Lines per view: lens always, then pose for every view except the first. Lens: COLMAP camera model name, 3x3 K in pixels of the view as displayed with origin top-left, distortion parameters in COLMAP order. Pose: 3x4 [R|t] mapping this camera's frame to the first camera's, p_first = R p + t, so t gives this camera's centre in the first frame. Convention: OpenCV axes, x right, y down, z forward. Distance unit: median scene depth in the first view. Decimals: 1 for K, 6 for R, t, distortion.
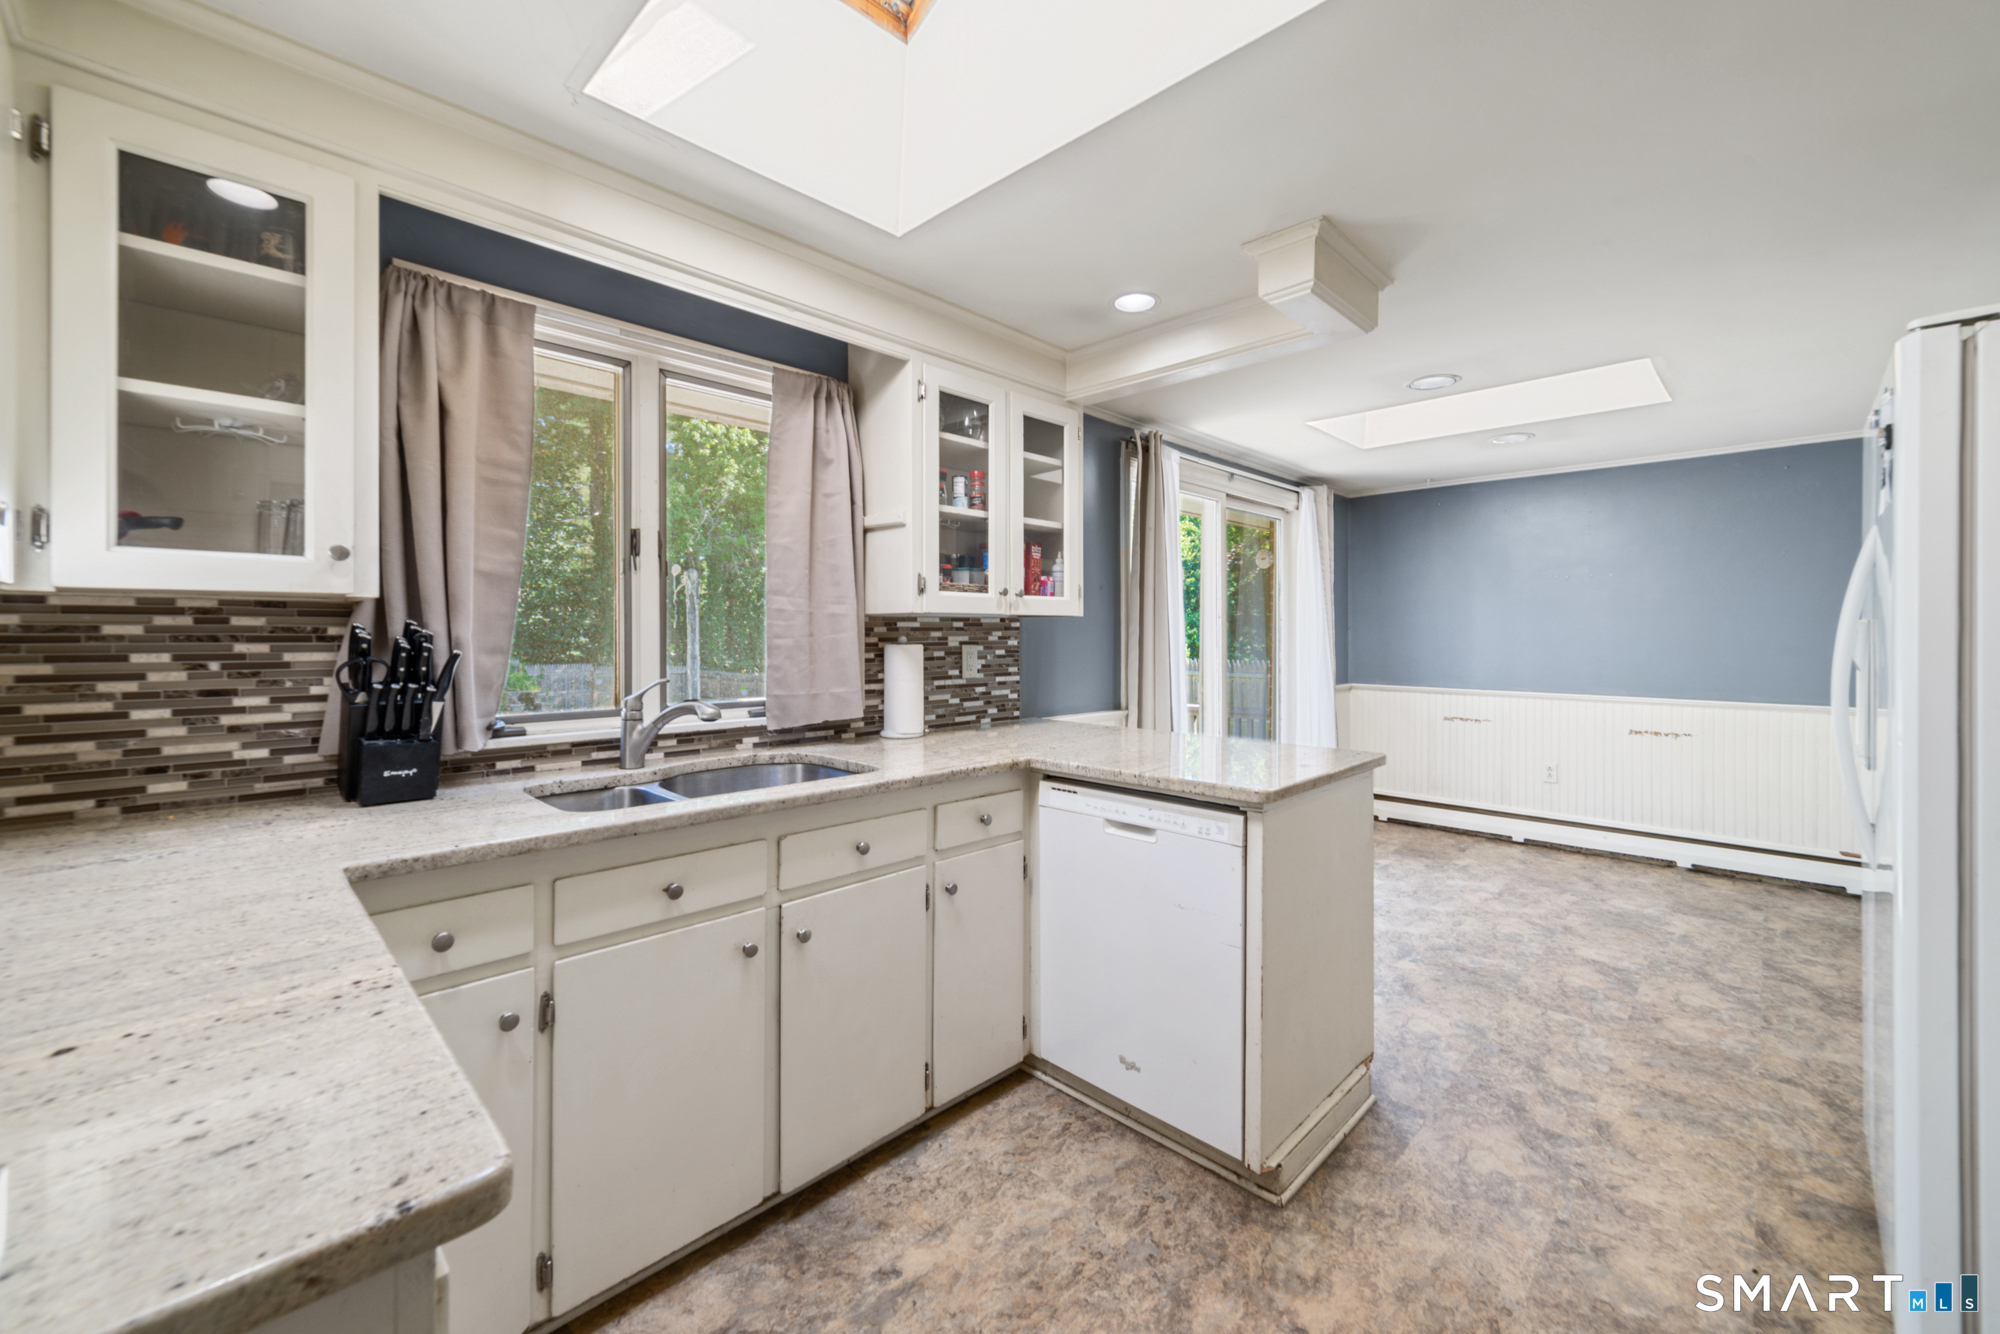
lens RADIAL K [[780.1, 0, 1003.2], [0, 780.1, 631.1], [0, 0, 1]] dist [-0.000041, 0.000937]
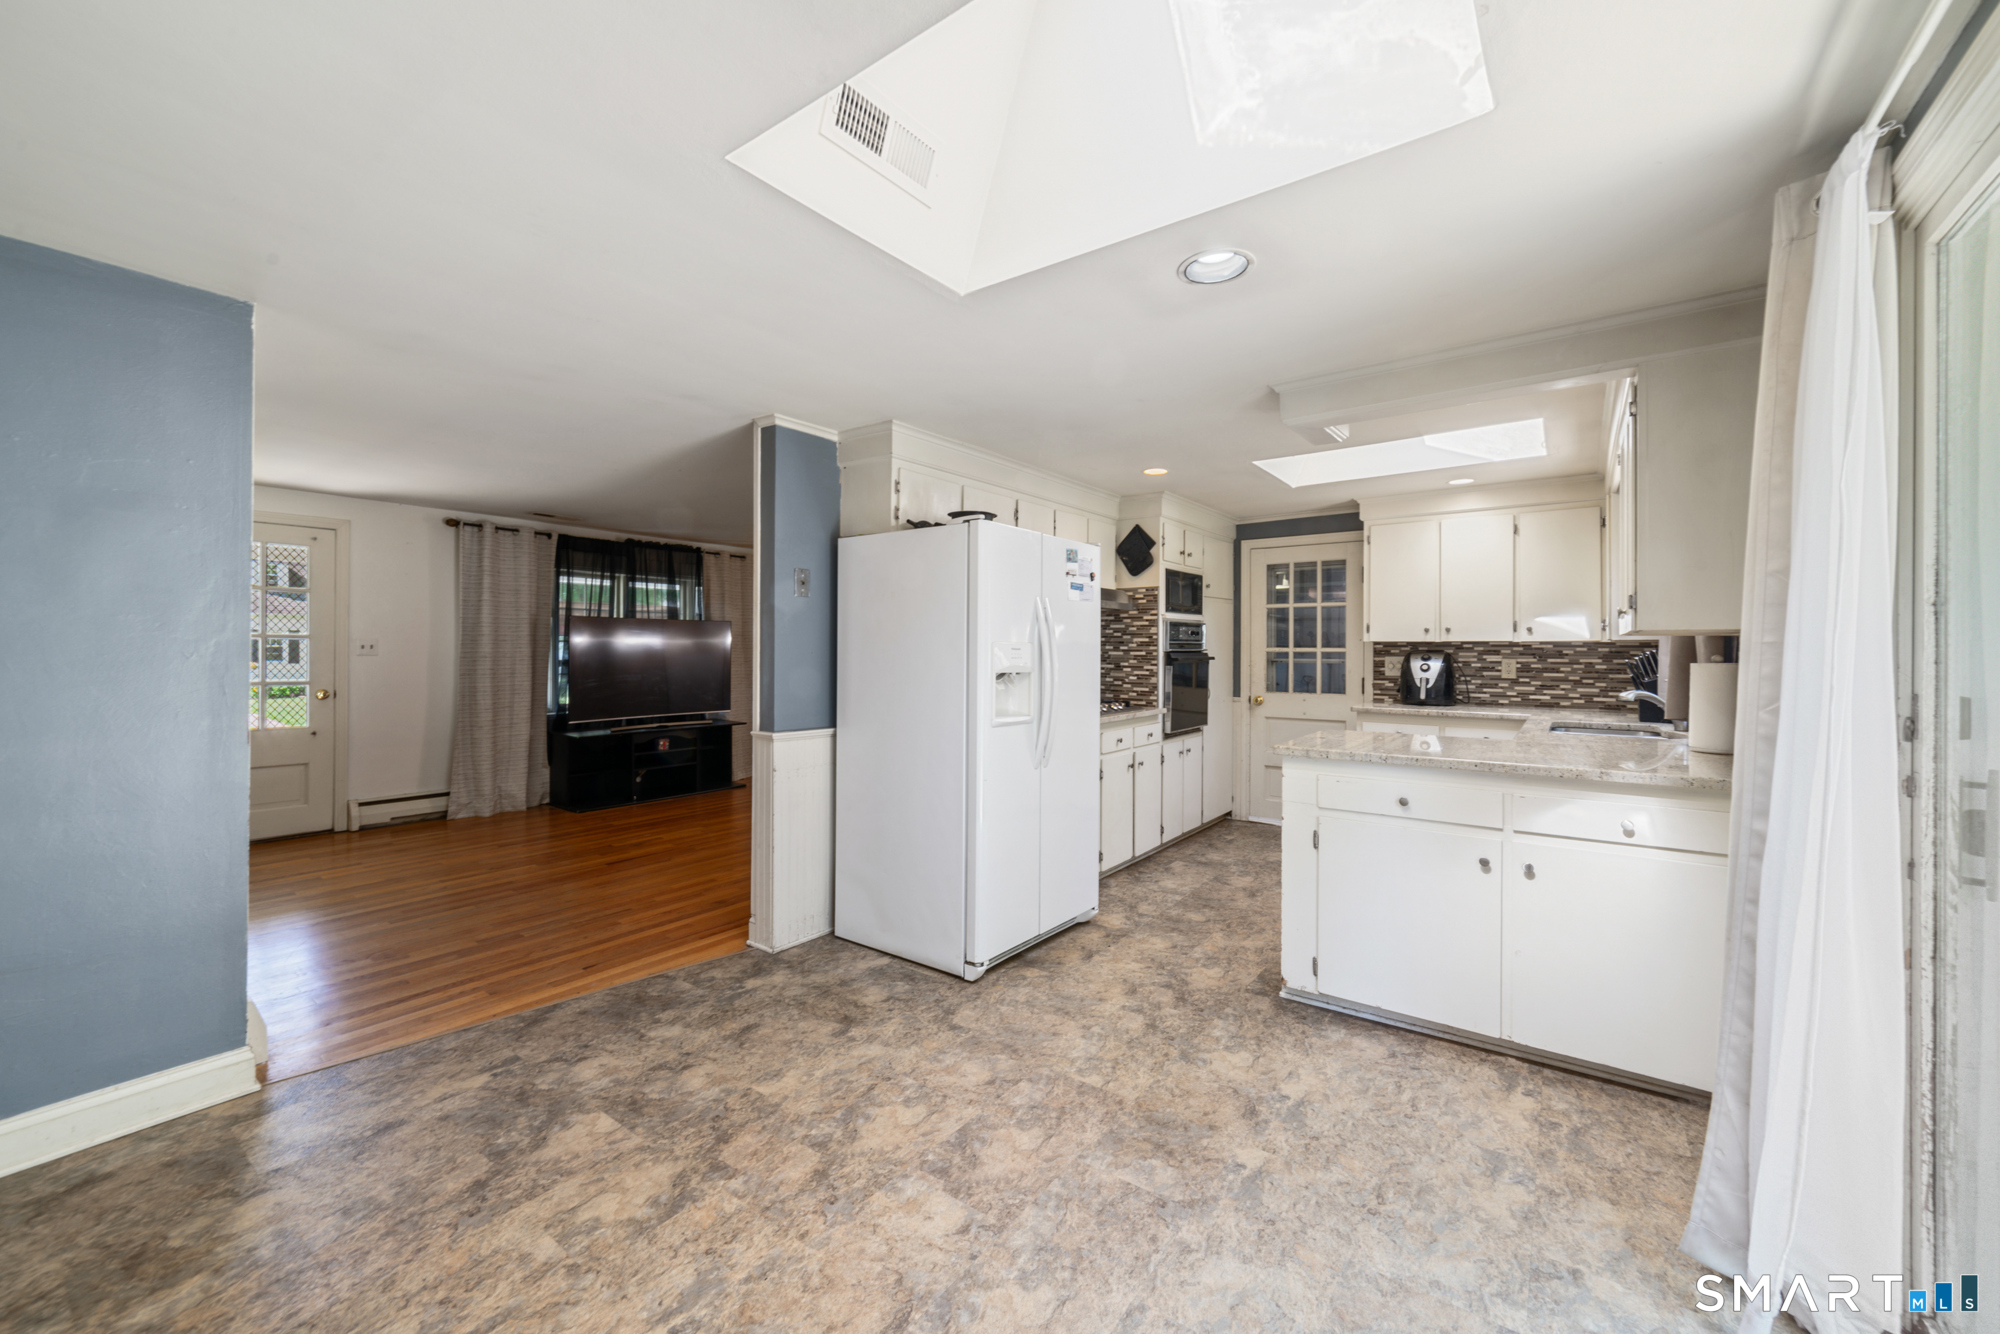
lens RADIAL K [[780.1, 0, 1010.9], [0, 780.1, 657.2], [0, 0, 1]] dist [-0.000041, 0.000937]
pose [[-0.988399, -0.002313, -0.151860, 1.165126], [-0.002641, 0.999995, 0.001954, 0.011367], [0.151855, 0.002332, -0.988400, 2.307774]]
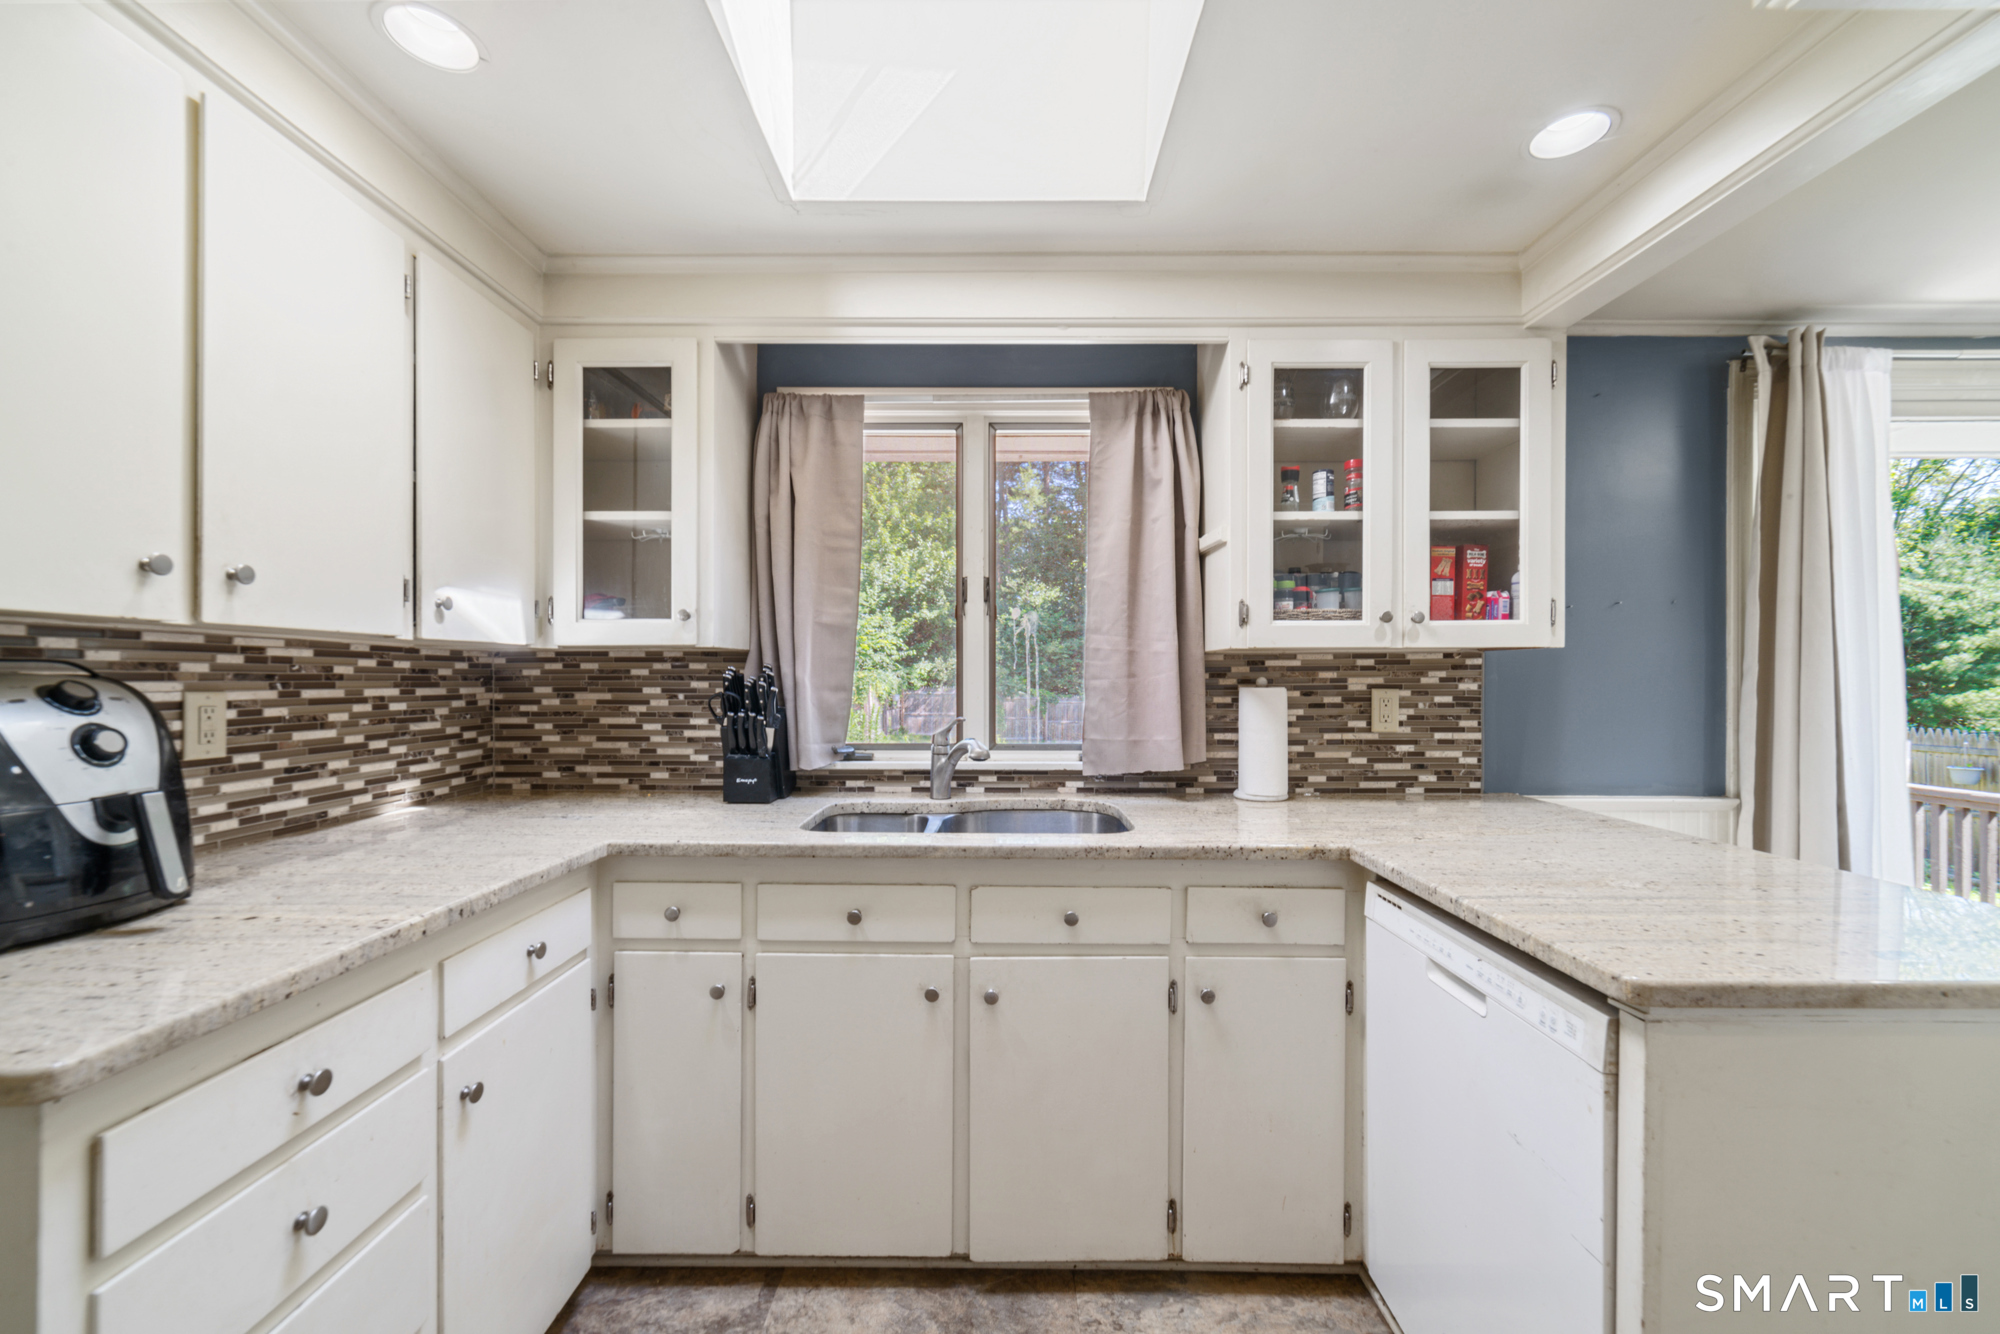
lens RADIAL K [[780.1, 0, 1002.3], [0, 780.1, 675.2], [0, 0, 1]] dist [-0.000041, 0.000937]
pose [[0.702205, -0.001037, -0.711974, 0.330250], [0.002640, 0.999996, 0.001147, 0.003216], [0.711970, -0.002685, 0.702205, 0.278282]]
